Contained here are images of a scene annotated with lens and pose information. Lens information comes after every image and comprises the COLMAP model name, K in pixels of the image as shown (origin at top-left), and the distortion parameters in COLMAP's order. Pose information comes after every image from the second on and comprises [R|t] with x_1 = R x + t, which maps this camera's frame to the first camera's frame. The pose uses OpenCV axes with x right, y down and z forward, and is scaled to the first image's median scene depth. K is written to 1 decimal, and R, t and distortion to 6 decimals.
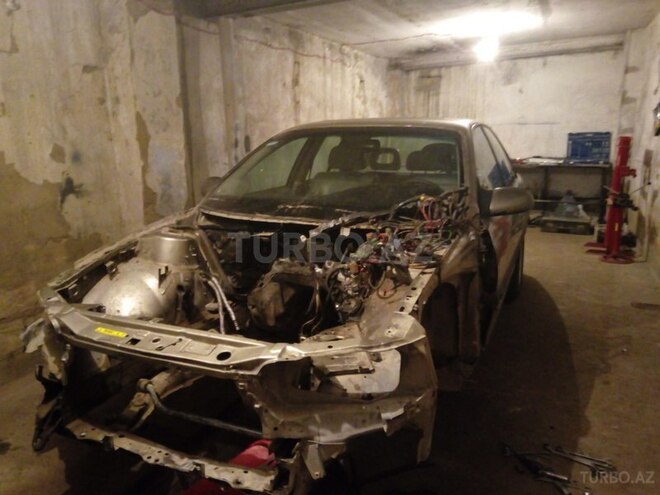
lens RADIAL K [[517.7, 0, 332.4], [0, 517.7, 246.2], [0, 0, 1]] dist [0.028924, -0.038559]
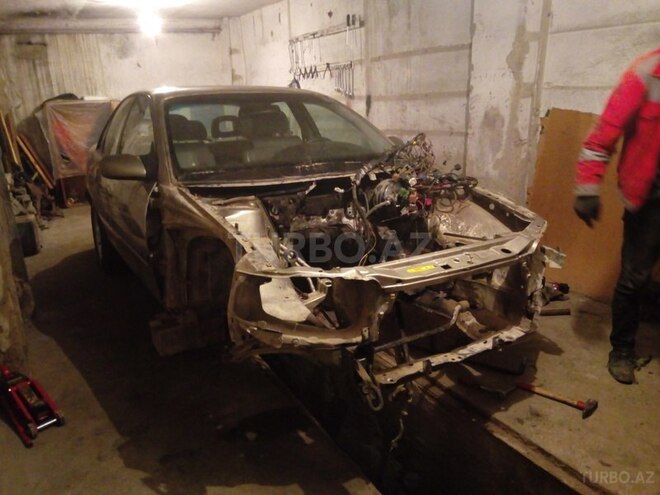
lens RADIAL K [[517.7, 0, 333.8], [0, 517.7, 251.7], [0, 0, 1]] dist [0.028924, -0.038559]
pose [[0.579772, -0.235039, 0.780142, -0.328406], [0.197053, 0.969513, 0.145650, -0.017195], [-0.790591, 0.069285, 0.608412, 0.107584]]
